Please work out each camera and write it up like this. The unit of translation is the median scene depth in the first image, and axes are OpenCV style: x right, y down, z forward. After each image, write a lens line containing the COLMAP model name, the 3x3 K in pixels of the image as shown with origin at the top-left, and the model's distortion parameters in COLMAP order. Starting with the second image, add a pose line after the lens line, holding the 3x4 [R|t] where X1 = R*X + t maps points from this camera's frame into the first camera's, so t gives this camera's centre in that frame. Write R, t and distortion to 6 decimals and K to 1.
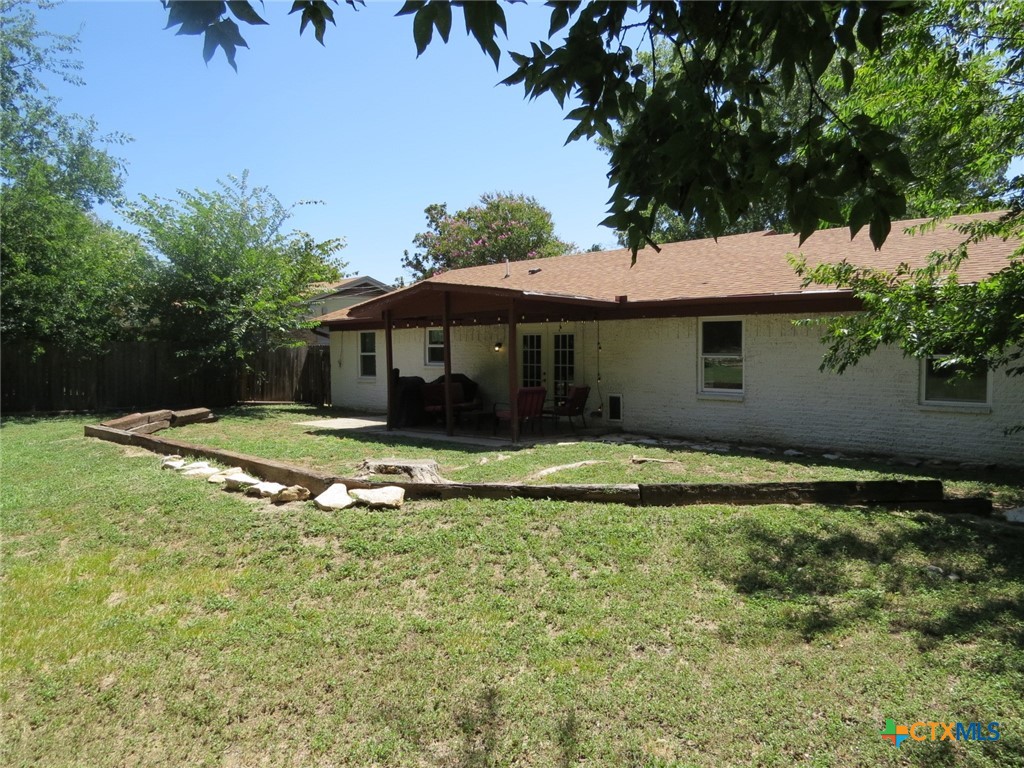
lens RADIAL K [[723.1, 0, 515.0], [0, 723.1, 383.8], [0, 0, 1]] dist [-0.038191, 0.005704]
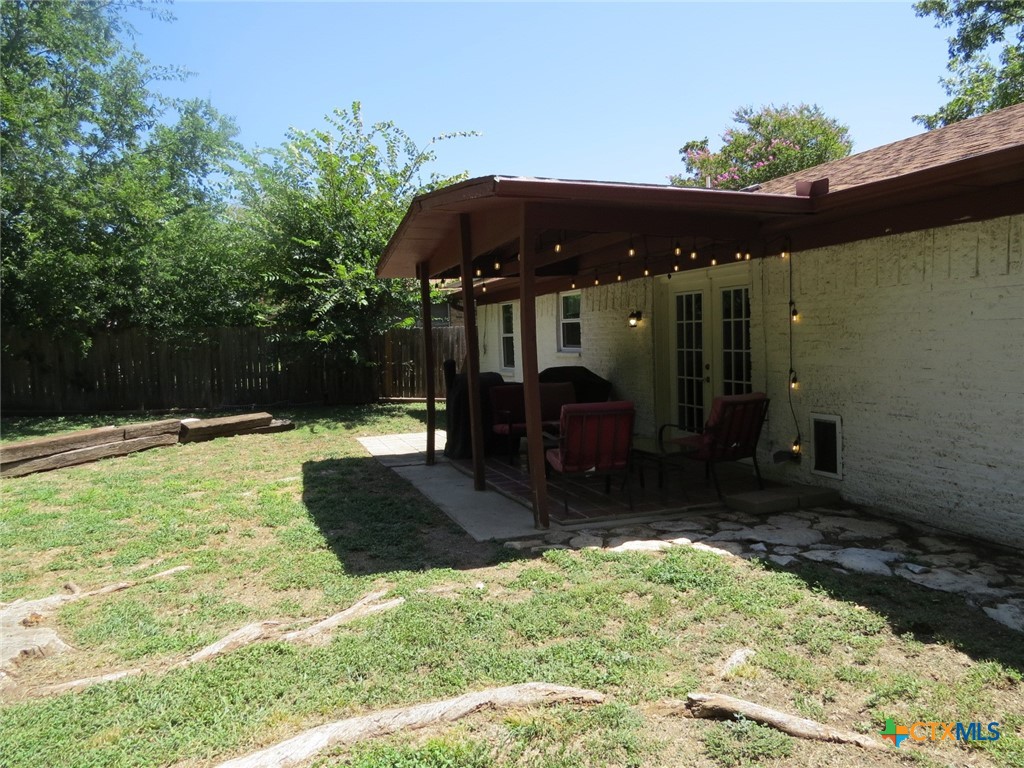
lens RADIAL K [[723.1, 0, 515.0], [0, 723.1, 383.8], [0, 0, 1]] dist [-0.038191, 0.005704]
pose [[0.894820, 0.006439, -0.446380, 0.156704], [0.005822, 0.999643, 0.026091, -0.016951], [0.446388, -0.025946, 0.894463, 0.497649]]
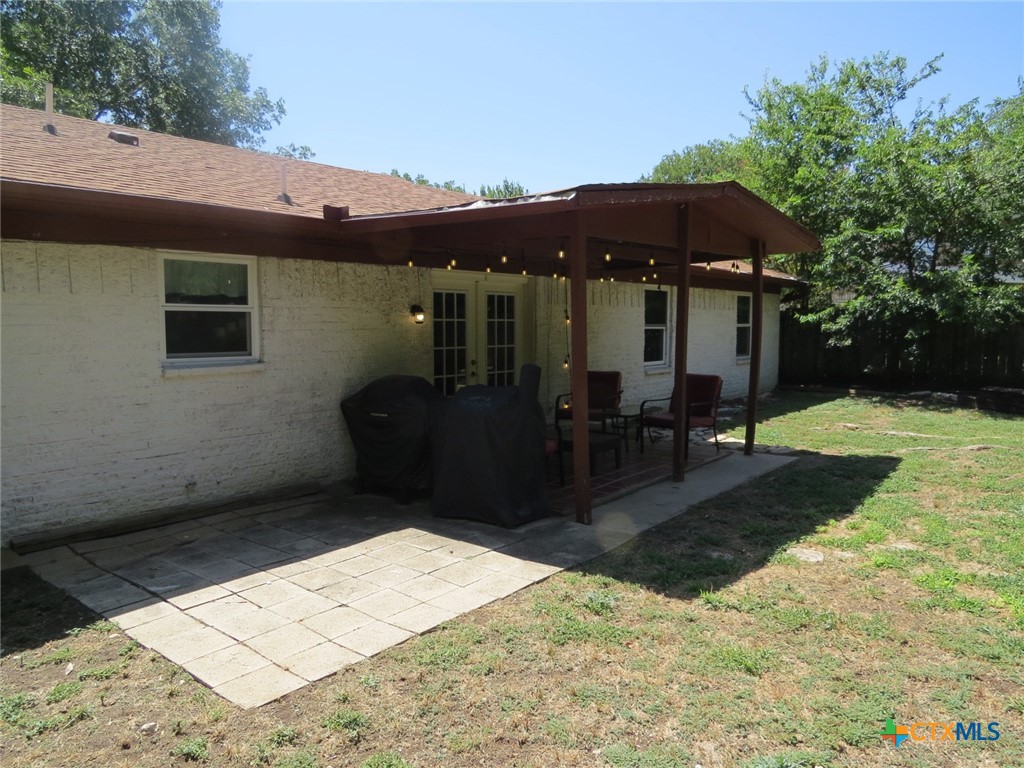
lens RADIAL K [[723.1, 0, 515.0], [0, 723.1, 383.8], [0, 0, 1]] dist [-0.038191, 0.005704]
pose [[-0.069749, -0.078155, 0.994498, -0.550580], [0.053879, 0.995176, 0.081987, -0.044215], [-0.996109, 0.059301, -0.065202, 1.059230]]
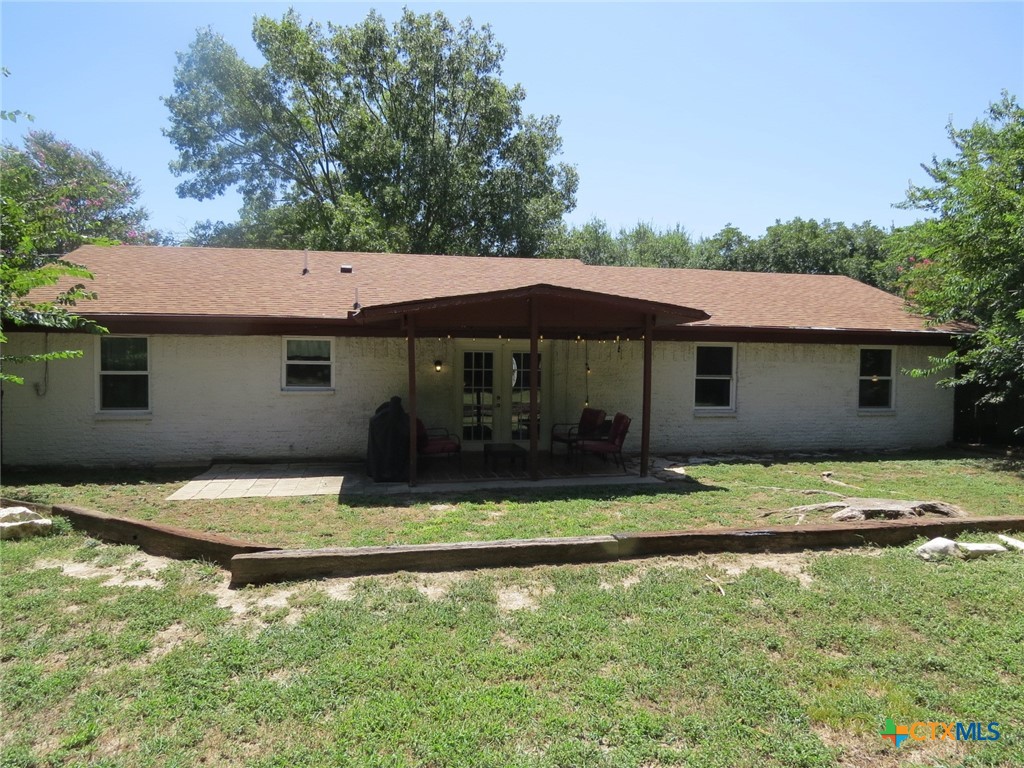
lens RADIAL K [[723.1, 0, 515.0], [0, 723.1, 383.8], [0, 0, 1]] dist [-0.038191, 0.005704]
pose [[0.565273, -0.003874, 0.824895, -0.689968], [0.030860, 0.999388, -0.016453, -0.016844], [-0.824327, 0.034757, 0.565046, 0.525937]]
